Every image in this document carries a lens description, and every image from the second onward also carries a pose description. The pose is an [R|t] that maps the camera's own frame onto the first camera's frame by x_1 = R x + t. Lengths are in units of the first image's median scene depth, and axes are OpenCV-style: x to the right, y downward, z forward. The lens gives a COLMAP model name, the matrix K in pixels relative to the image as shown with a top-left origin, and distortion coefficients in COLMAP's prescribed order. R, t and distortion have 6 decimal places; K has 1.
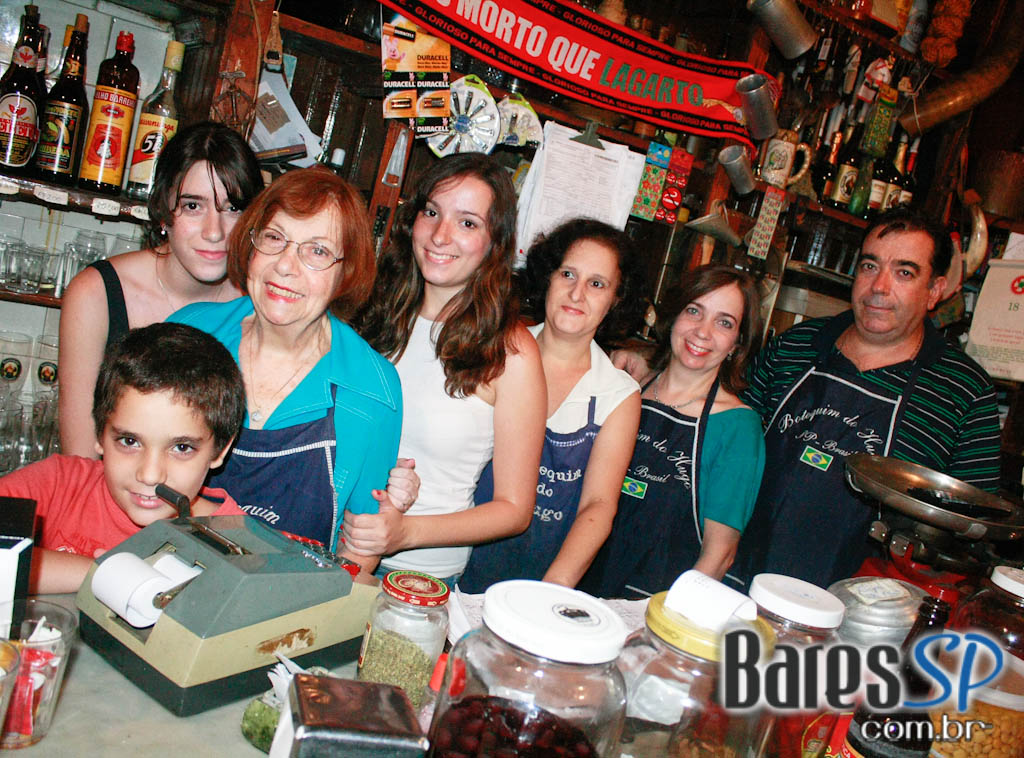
lens RADIAL K [[940.4, 0, 527.3], [0, 940.4, 379.8], [0, 0, 1]] dist [-0.160740, 0.141039]
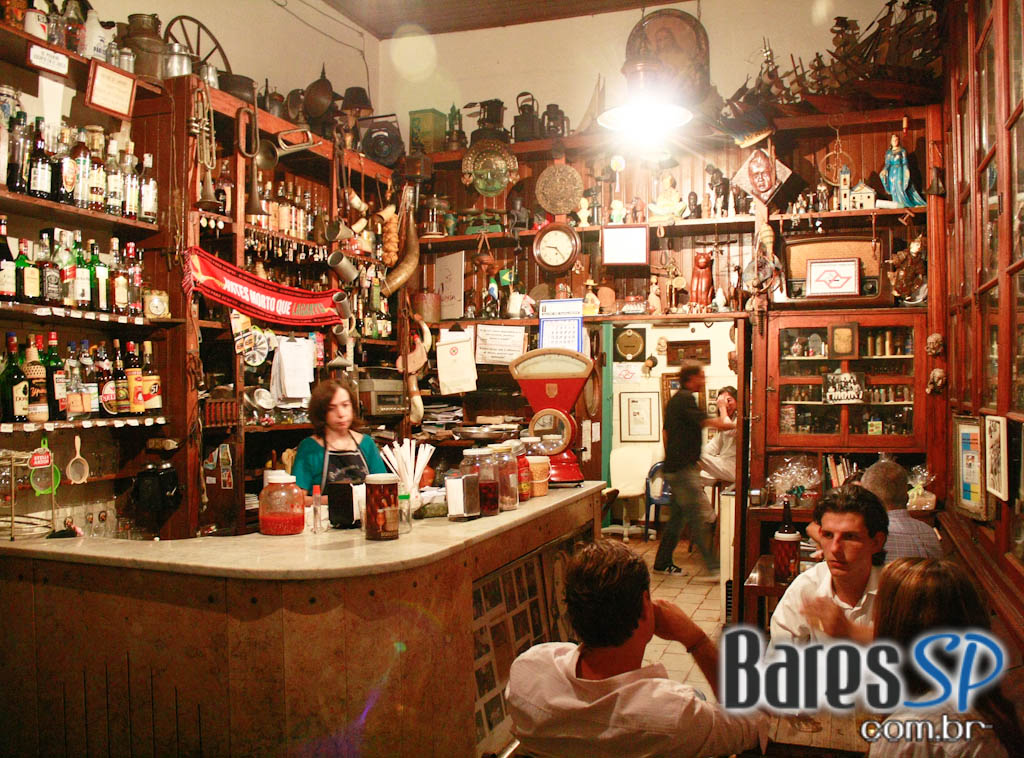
lens RADIAL K [[940.4, 0, 527.3], [0, 940.4, 379.8], [0, 0, 1]] dist [-0.160740, 0.141039]
pose [[0.718164, -0.256488, 0.646880, -1.042137], [0.309113, 0.950429, 0.033668, -0.071321], [-0.623449, 0.175780, 0.761848, -1.078753]]
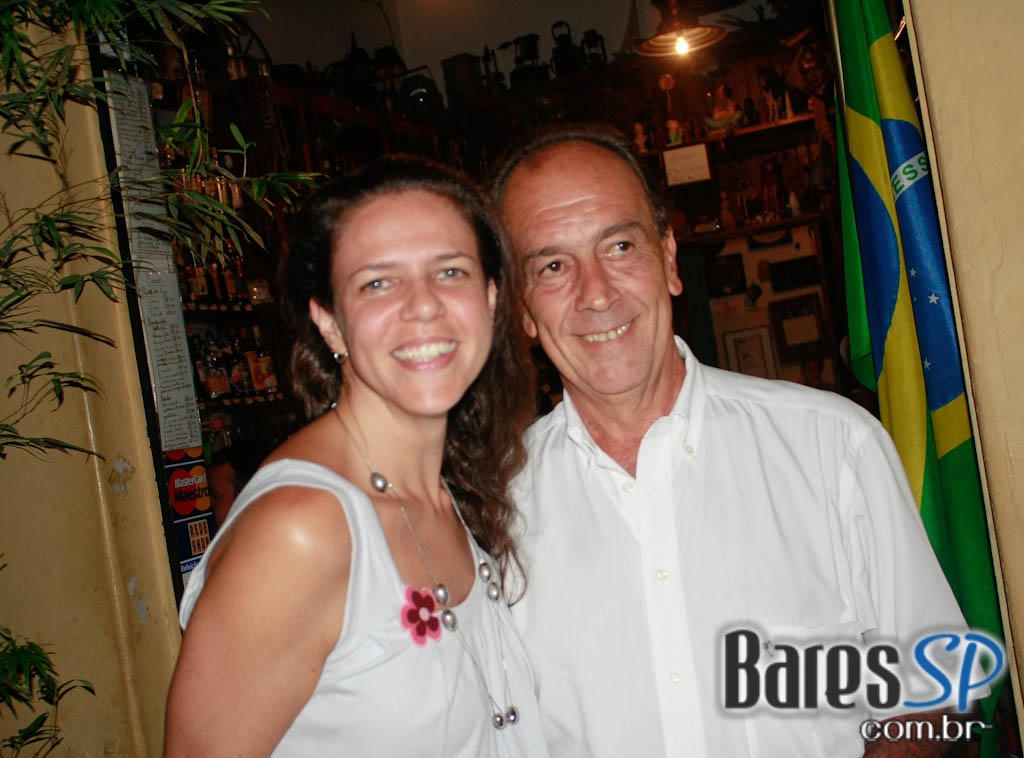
lens RADIAL K [[1571.6, 0, 512.0], [0, 1571.6, 379.0], [0, 0, 1]] dist [-0.083569, -0.031416]
pose [[0.709946, -0.360804, 0.604812, -2.313179], [0.455285, 0.890339, -0.003290, 0.074764], [-0.537300, 0.277698, 0.796362, -2.439343]]
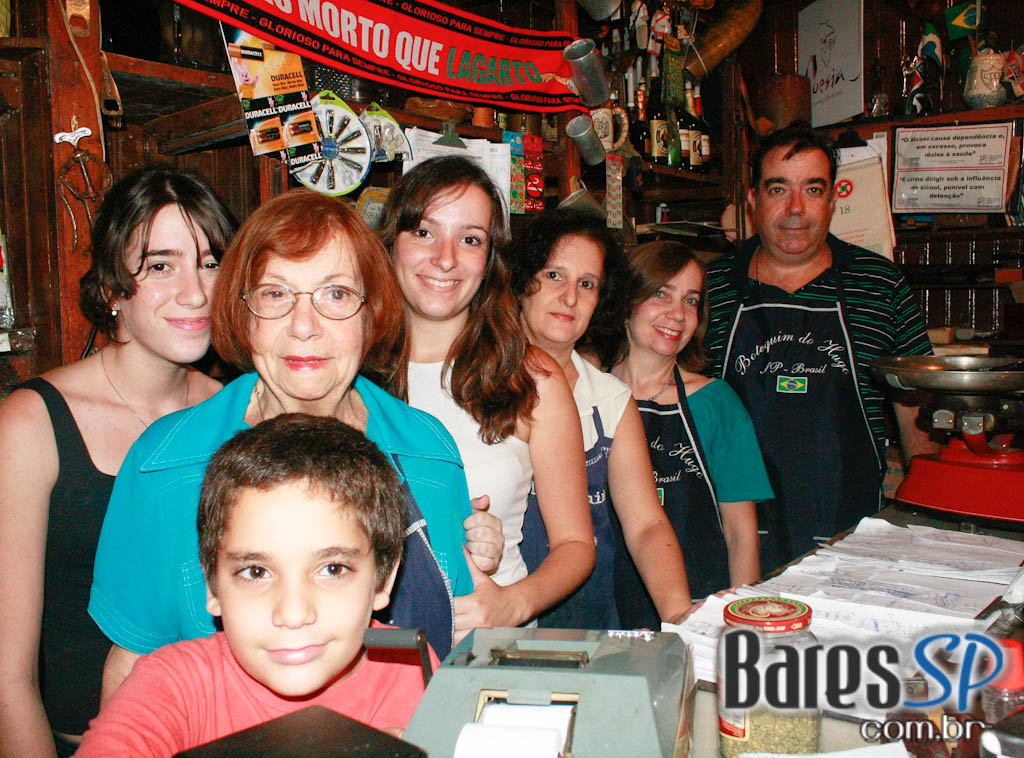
lens RADIAL K [[940.4, 0, 527.3], [0, 940.4, 379.8], [0, 0, 1]] dist [-0.160740, 0.141039]
pose [[0.895338, -0.301826, 0.327521, -0.245393], [0.319367, 0.947631, 0.000239, -0.013939], [-0.310441, 0.104386, 0.944844, 0.153494]]
